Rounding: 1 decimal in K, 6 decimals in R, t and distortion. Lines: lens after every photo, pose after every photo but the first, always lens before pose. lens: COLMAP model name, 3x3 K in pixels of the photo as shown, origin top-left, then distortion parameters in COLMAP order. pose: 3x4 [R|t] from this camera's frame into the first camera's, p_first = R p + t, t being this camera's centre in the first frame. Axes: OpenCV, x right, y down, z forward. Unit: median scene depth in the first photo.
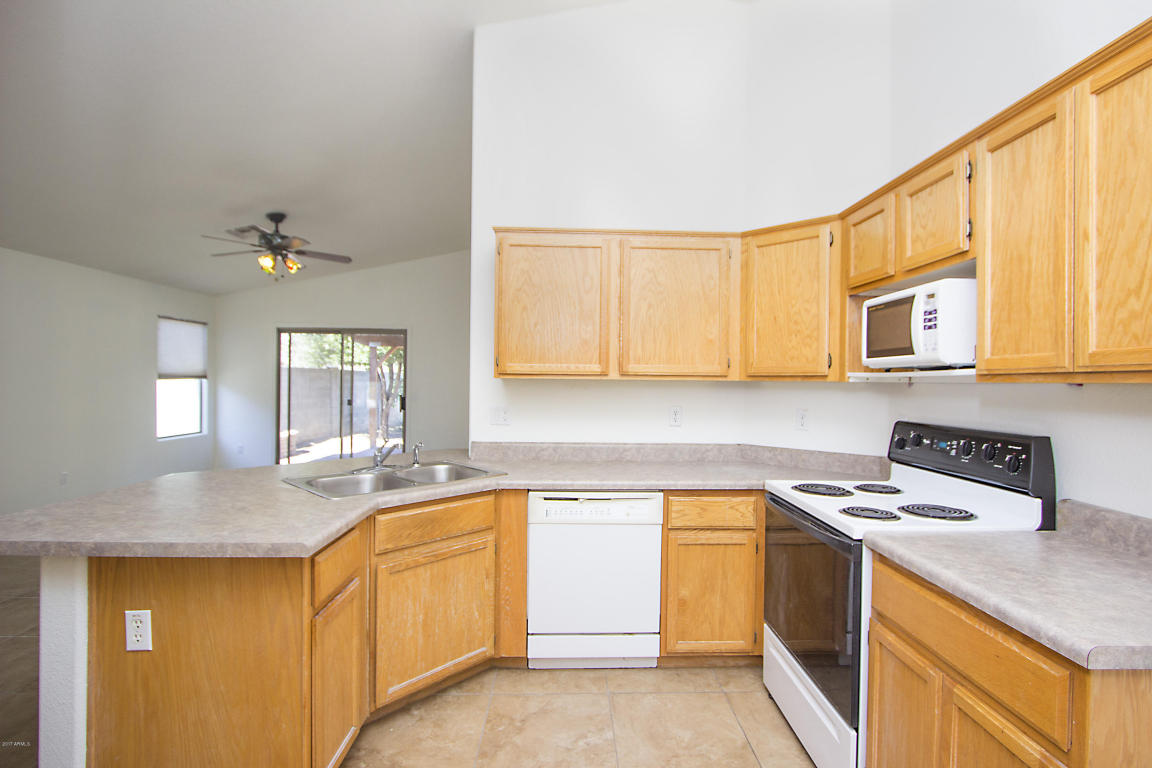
lens RADIAL K [[545.4, 0, 588.4], [0, 545.4, 385.2], [0, 0, 1]] dist [-0.013299, 0.002098]
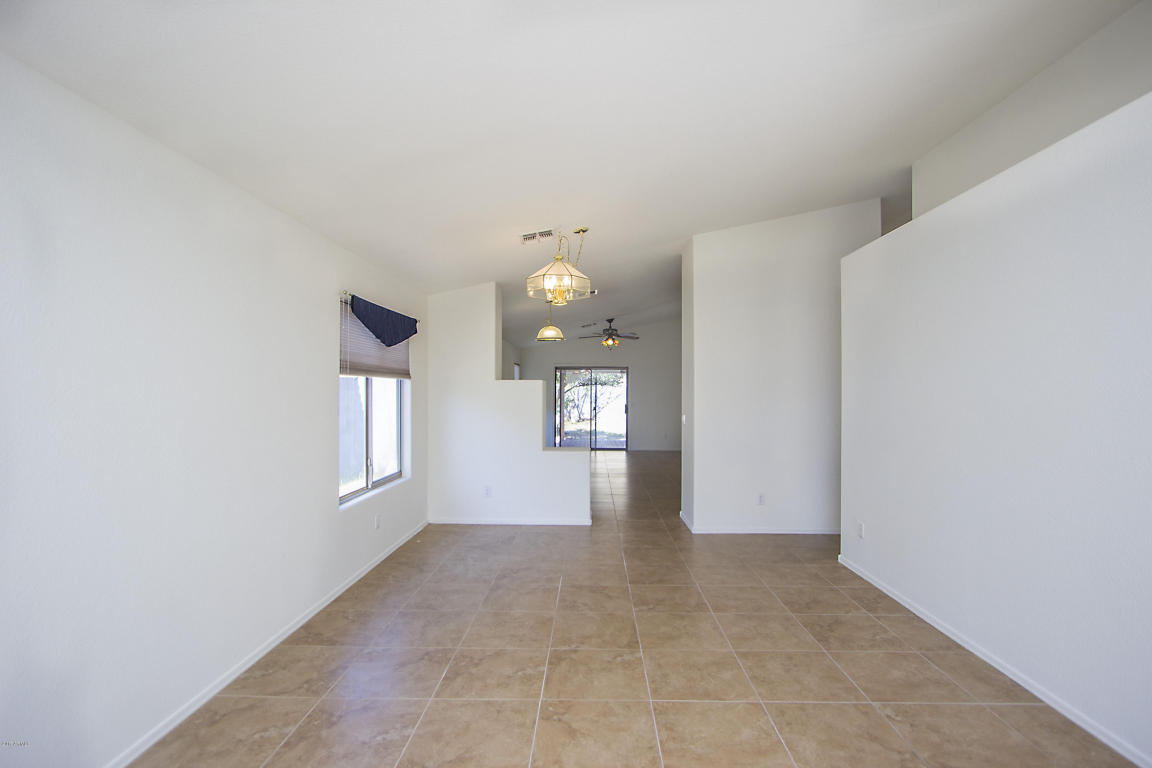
lens RADIAL K [[545.4, 0, 580.1], [0, 545.4, 387.3], [0, 0, 1]] dist [-0.013299, 0.002098]
pose [[0.998074, -0.008797, -0.061405, -1.161956], [0.007734, 0.999816, -0.017529, -0.020050], [0.061547, 0.017020, 0.997959, -2.354884]]
